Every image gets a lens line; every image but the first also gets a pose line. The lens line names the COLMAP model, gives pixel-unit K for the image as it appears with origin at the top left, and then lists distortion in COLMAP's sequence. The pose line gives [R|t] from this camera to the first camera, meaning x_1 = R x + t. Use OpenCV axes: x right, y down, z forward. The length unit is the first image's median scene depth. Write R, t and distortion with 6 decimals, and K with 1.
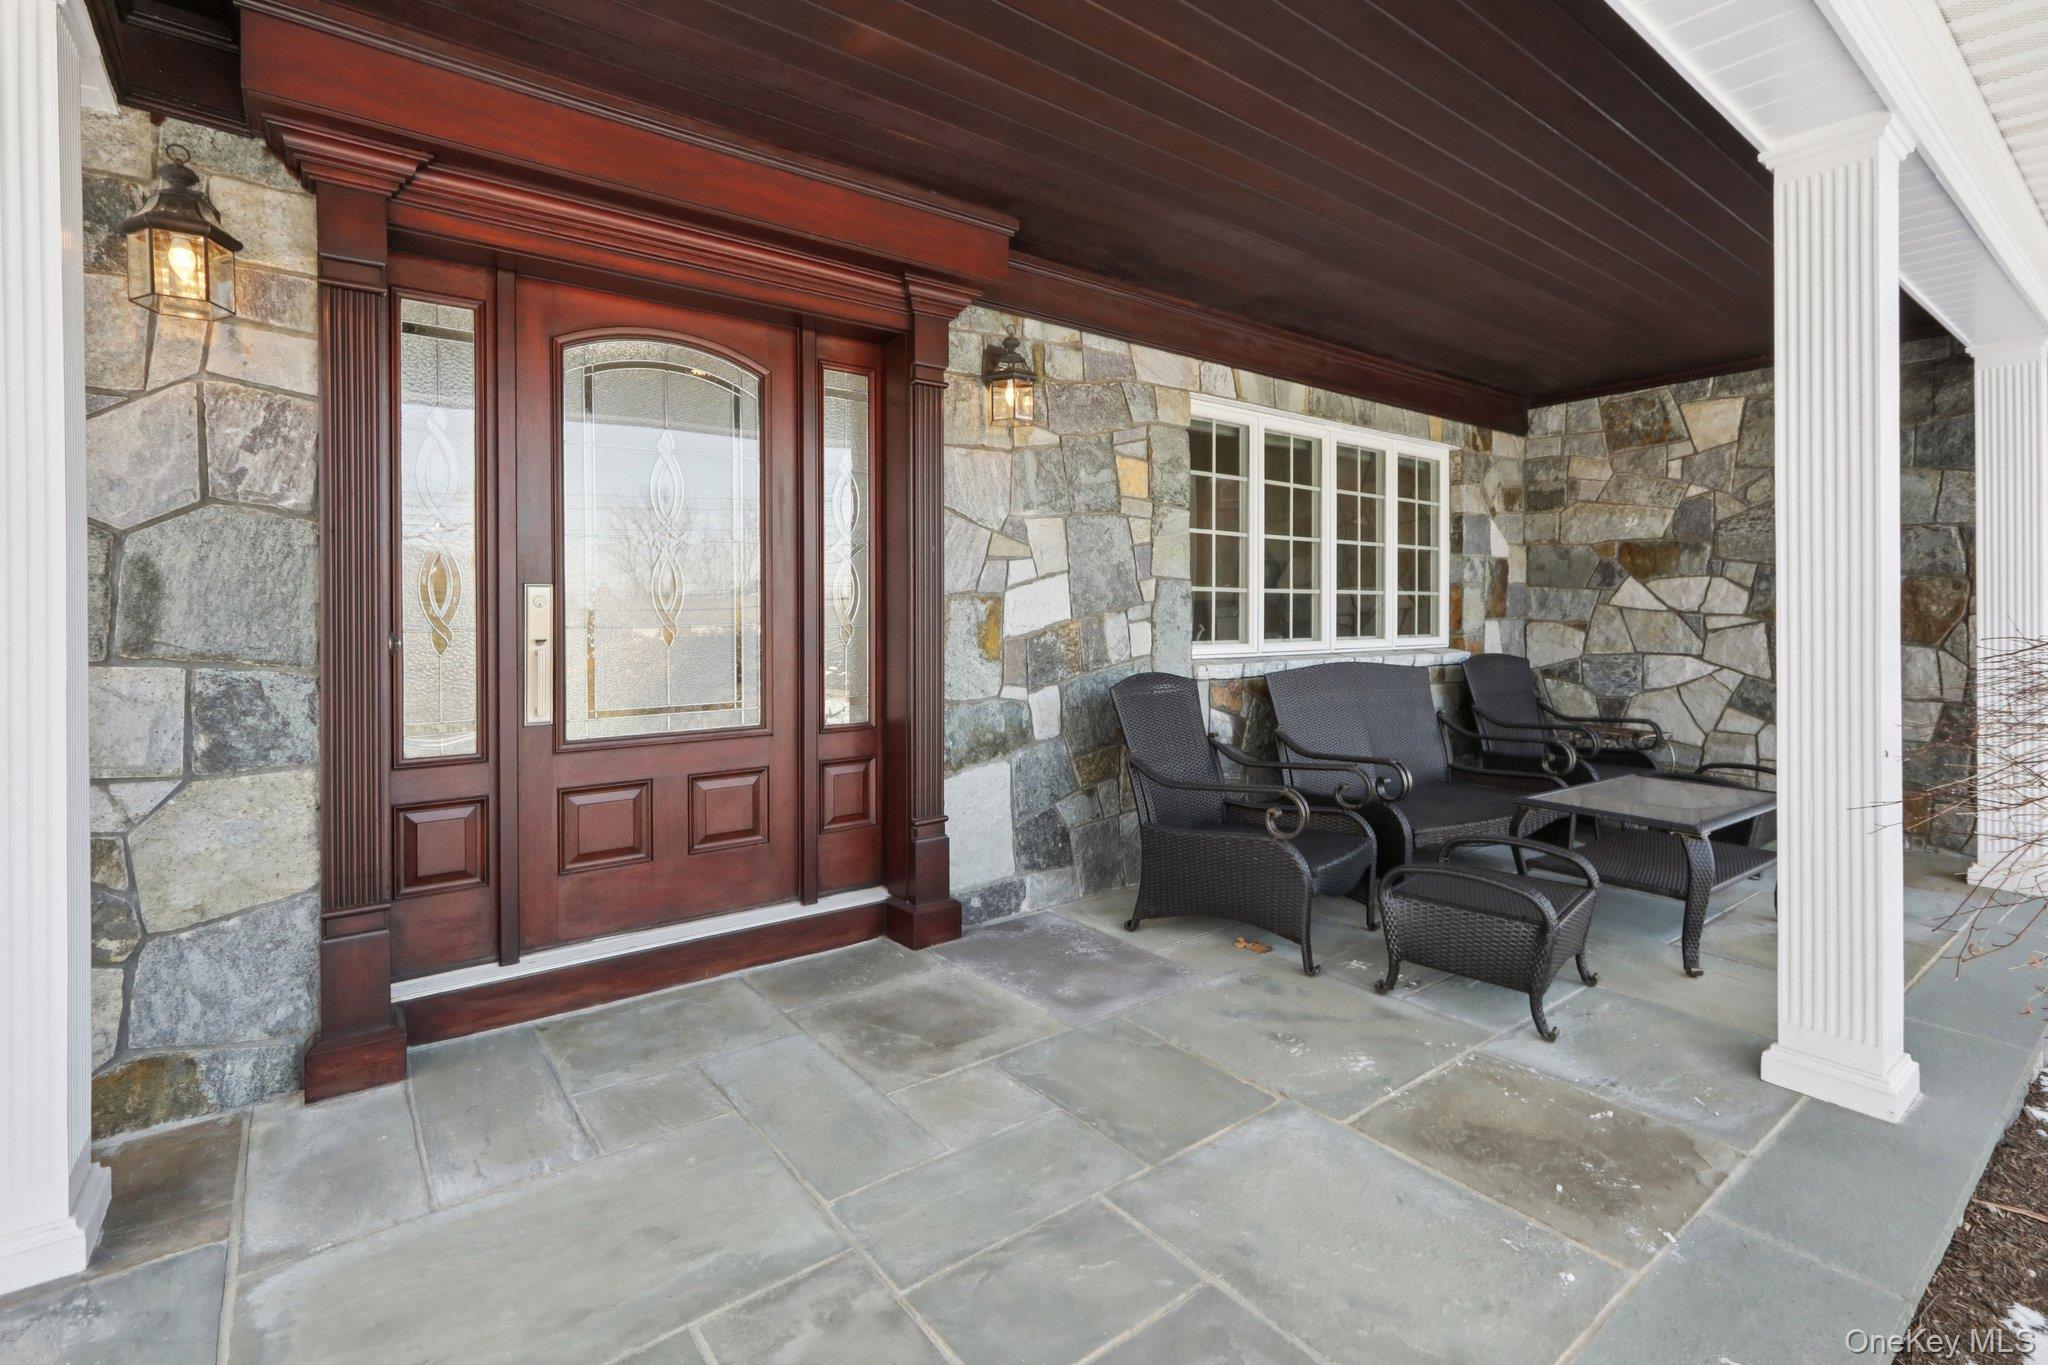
lens RADIAL K [[939.8, 0, 1024.8], [0, 939.8, 620.3], [0, 0, 1]] dist [-0.002293, 0.000367]
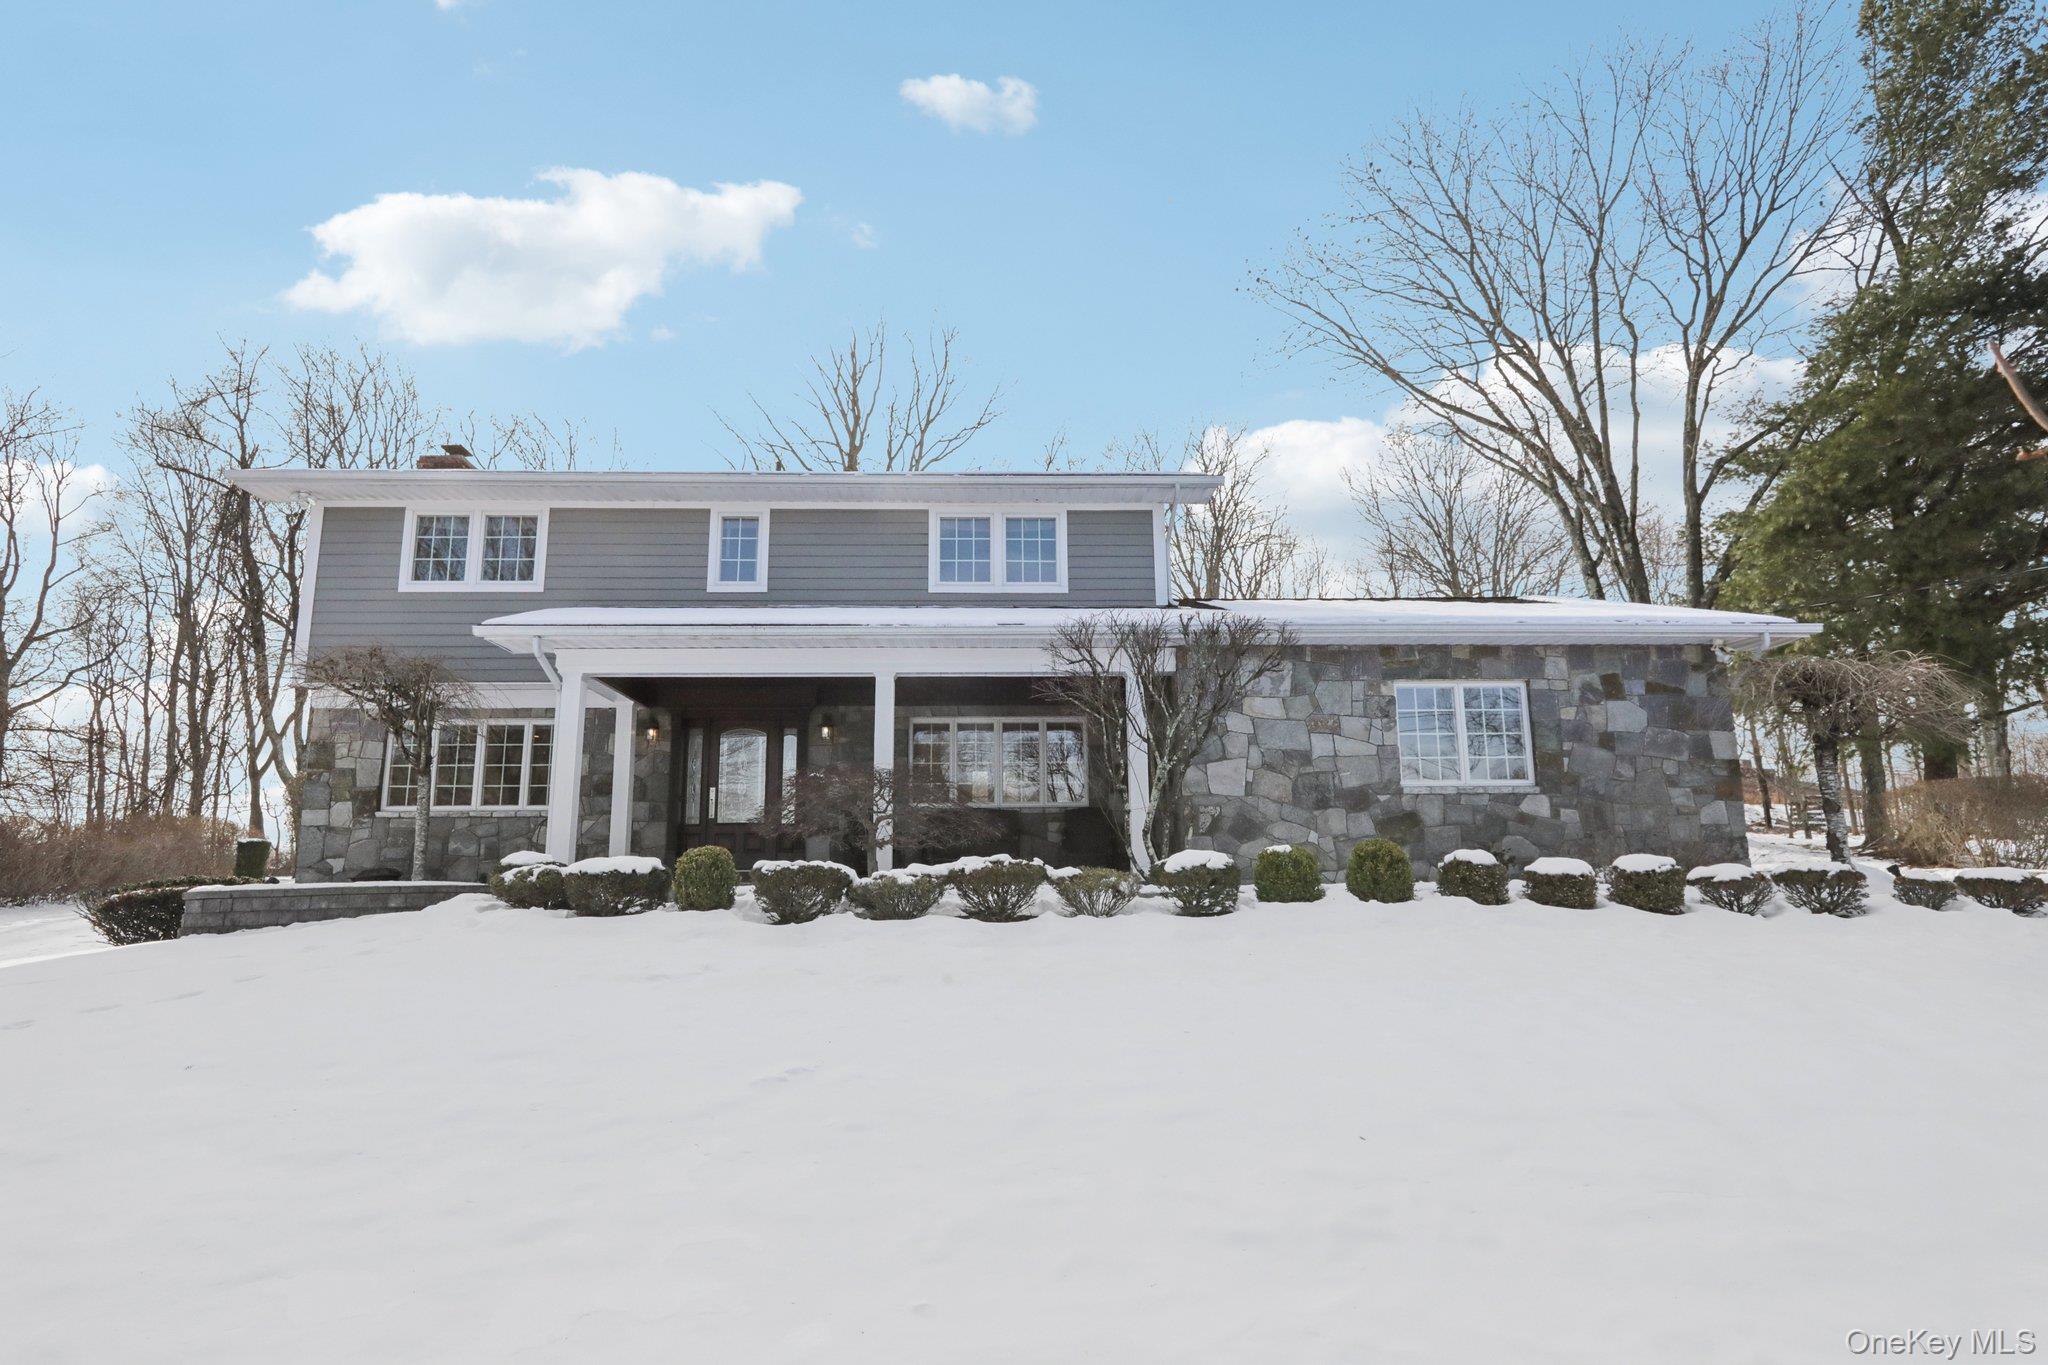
lens RADIAL K [[1110.2, 0, 1024.0], [0, 1110.2, 682.5], [0, 0, 1]] dist [-0.001569, 0.000047]
pose [[0.817416, -0.106398, -0.566136, 2.880172], [0.003032, 0.983575, -0.180474, 0.331390], [0.576039, 0.145806, 0.804313, -1.905086]]
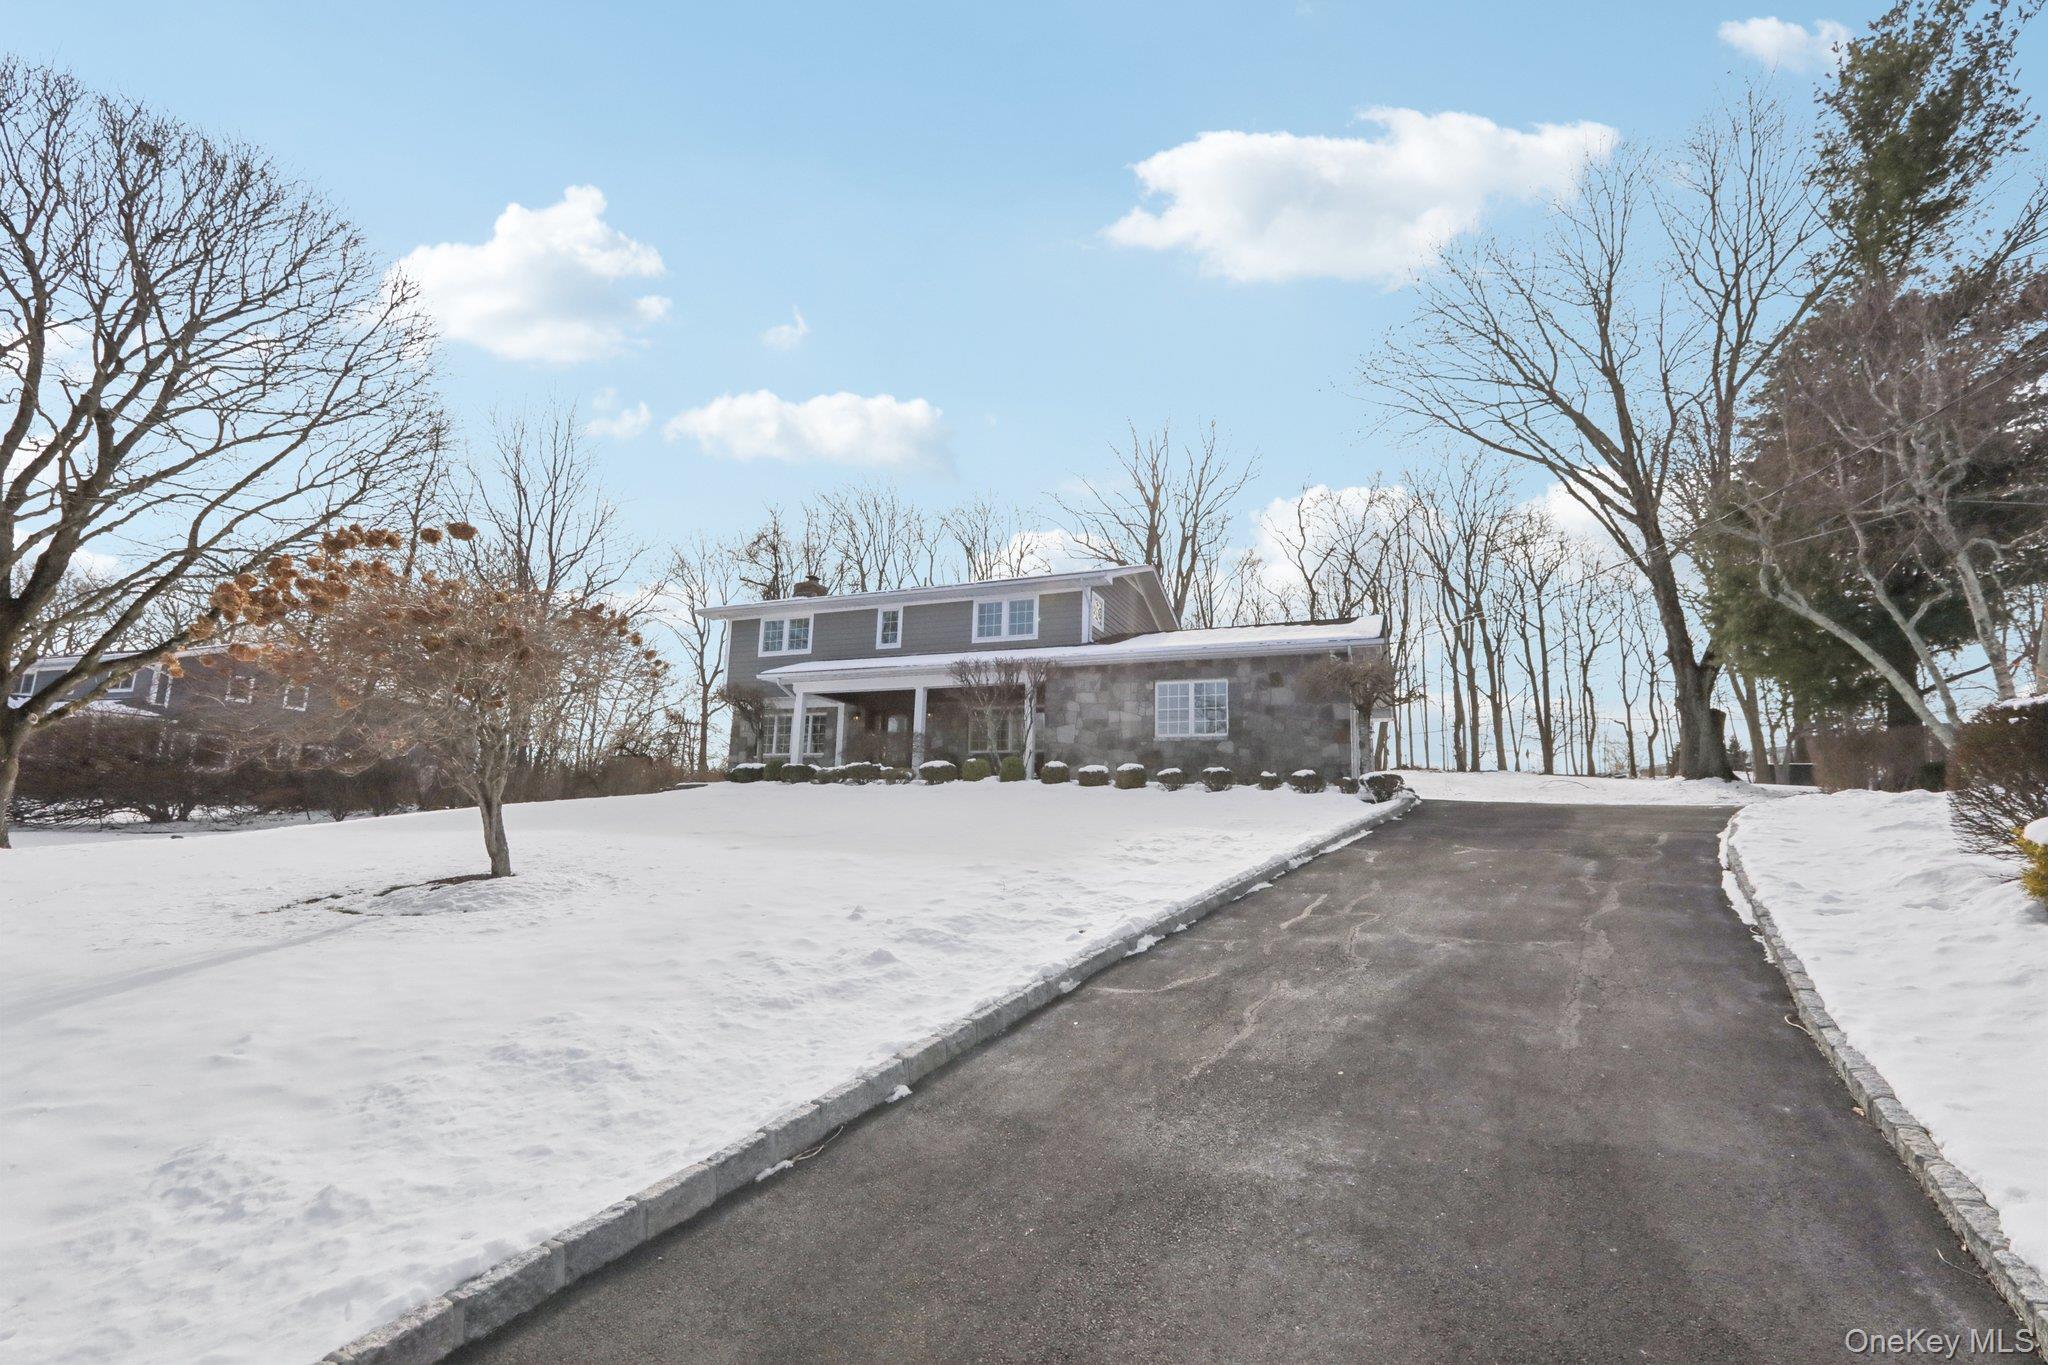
lens RADIAL K [[936.1, 0, 1024.0], [0, 936.1, 682.5], [0, 0, 1]] dist [-0.000718, -0.000100]
pose [[0.488791, -0.129296, -0.862766, 6.247434], [-0.033598, 0.985433, -0.166714, 0.653097], [0.871754, 0.110476, 0.477327, -1.731495]]
